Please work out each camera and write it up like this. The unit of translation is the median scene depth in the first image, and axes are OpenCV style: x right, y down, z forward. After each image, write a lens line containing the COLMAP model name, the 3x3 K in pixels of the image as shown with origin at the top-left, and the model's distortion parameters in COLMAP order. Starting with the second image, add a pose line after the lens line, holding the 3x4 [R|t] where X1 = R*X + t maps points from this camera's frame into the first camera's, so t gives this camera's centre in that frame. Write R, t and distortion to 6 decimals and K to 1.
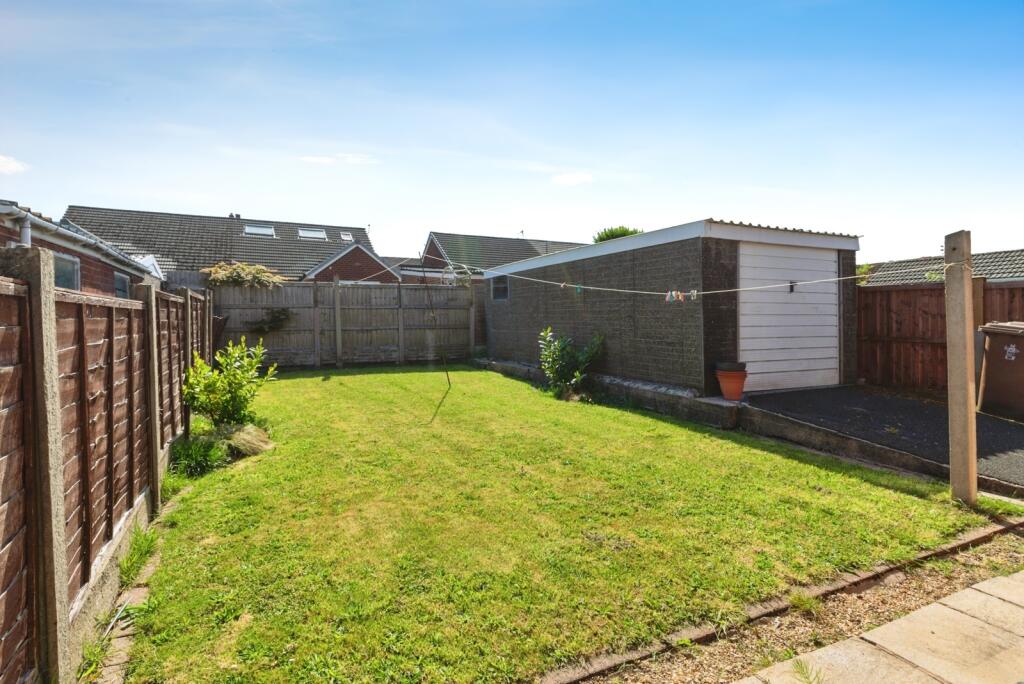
lens RADIAL K [[499.6, 0, 477.6], [0, 499.6, 338.6], [0, 0, 1]] dist [-0.000332, -0.000028]
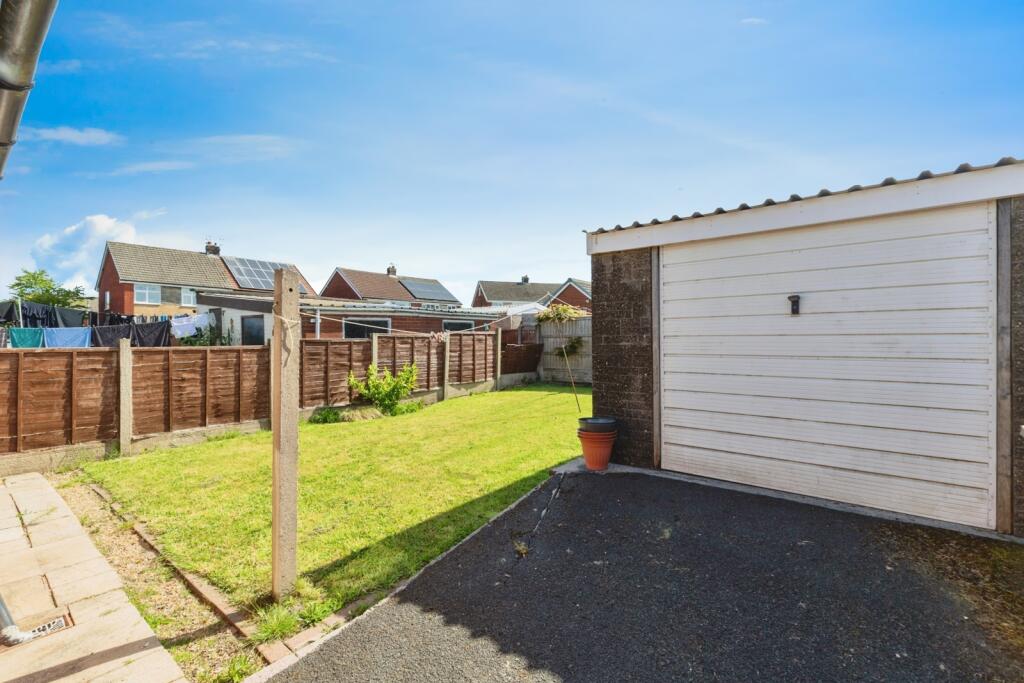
lens RADIAL K [[468.6, 0, 507.0], [0, 468.6, 337.2], [0, 0, 1]] dist [-0.000004, 0.000113]
pose [[0.435410, -0.005374, -0.900216, 1.021159], [-0.028186, 0.999411, -0.019599, -0.053321], [0.899791, 0.033907, 0.435002, 0.543797]]
